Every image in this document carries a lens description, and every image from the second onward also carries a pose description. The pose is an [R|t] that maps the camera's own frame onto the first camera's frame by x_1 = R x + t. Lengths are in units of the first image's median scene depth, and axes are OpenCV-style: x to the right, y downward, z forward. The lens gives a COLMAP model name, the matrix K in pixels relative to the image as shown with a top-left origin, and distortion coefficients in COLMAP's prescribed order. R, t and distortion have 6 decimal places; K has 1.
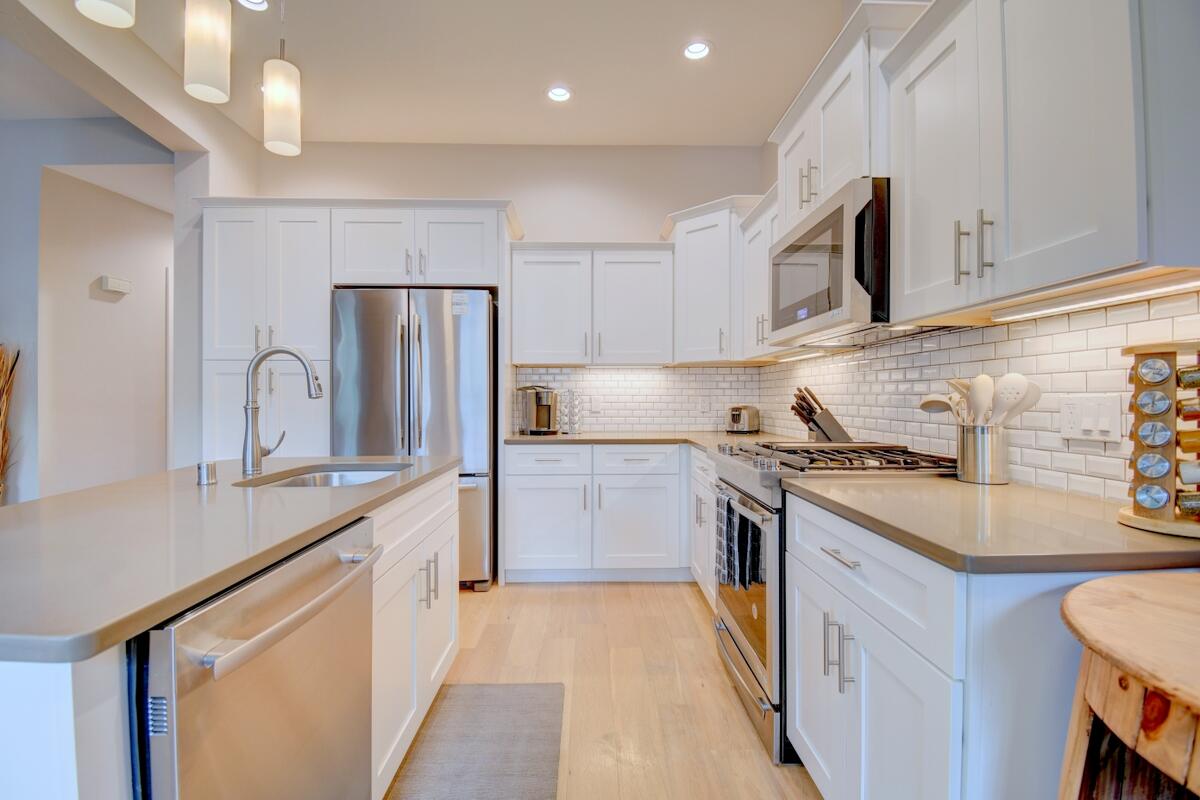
lens RADIAL K [[529.1, 0, 598.6], [0, 529.1, 399.0], [0, 0, 1]] dist [-0.002402, -0.004300]
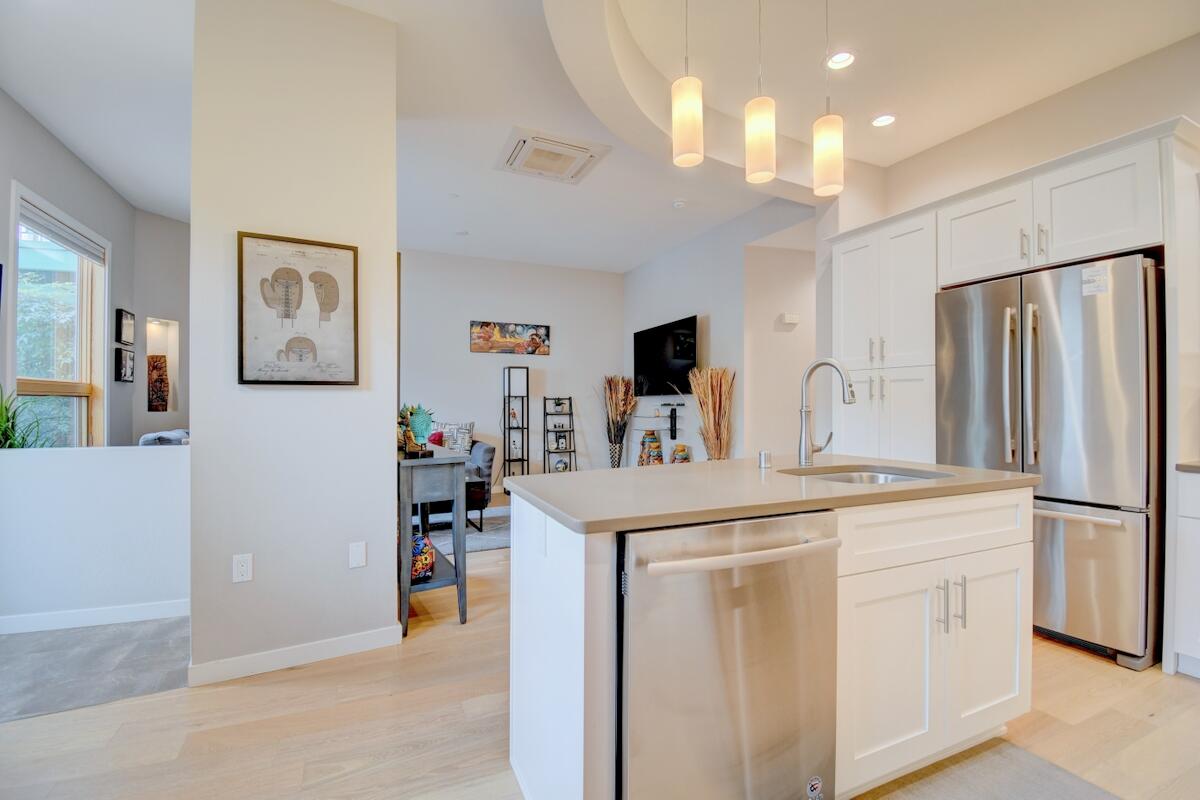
lens RADIAL K [[529.1, 0, 602.6], [0, 529.1, 398.2], [0, 0, 1]] dist [-0.002402, -0.004300]
pose [[0.402054, -0.009183, -0.915570, 0.152442], [-0.001054, 0.999944, -0.010492, -0.000510], [0.915615, 0.005183, 0.402022, 0.041309]]
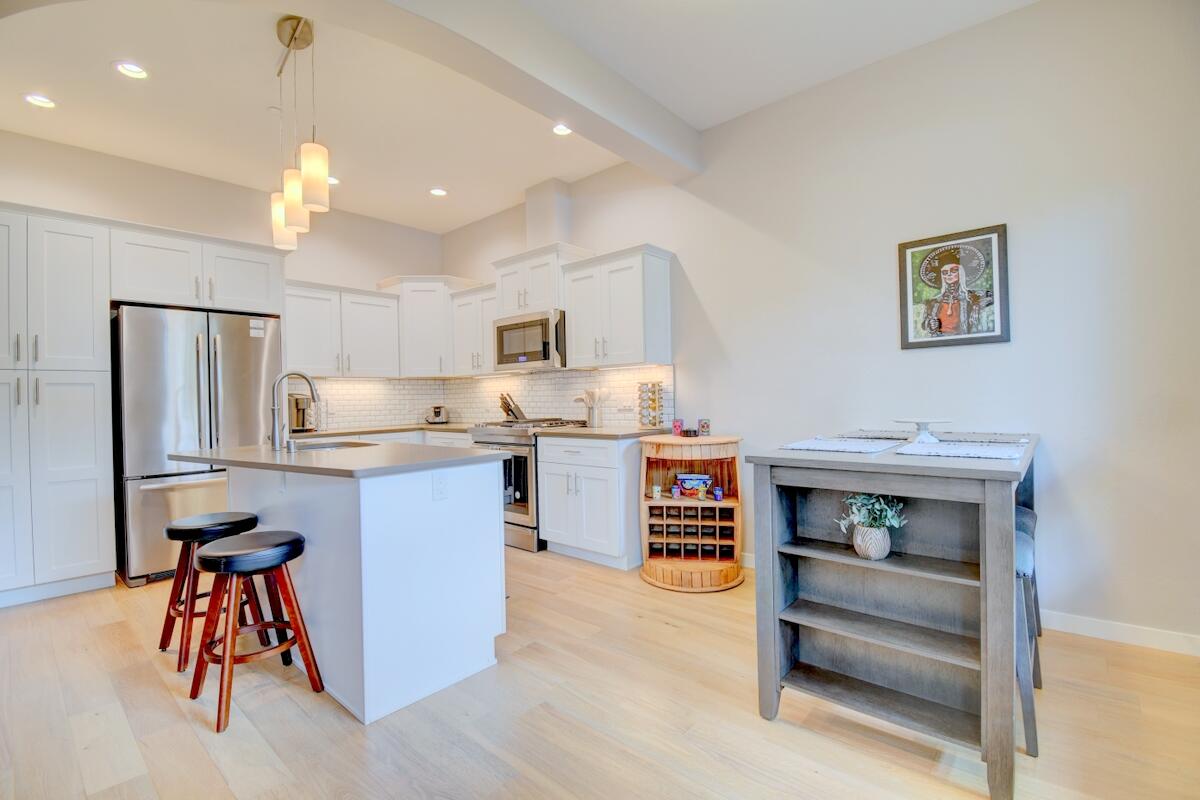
lens RADIAL K [[529.1, 0, 611.5], [0, 529.1, 389.8], [0, 0, 1]] dist [-0.002402, -0.004300]
pose [[0.648658, -0.003558, 0.761071, -0.825138], [0.024019, 0.999587, -0.015798, 0.005299], [-0.760701, 0.028528, 0.648476, -0.540179]]
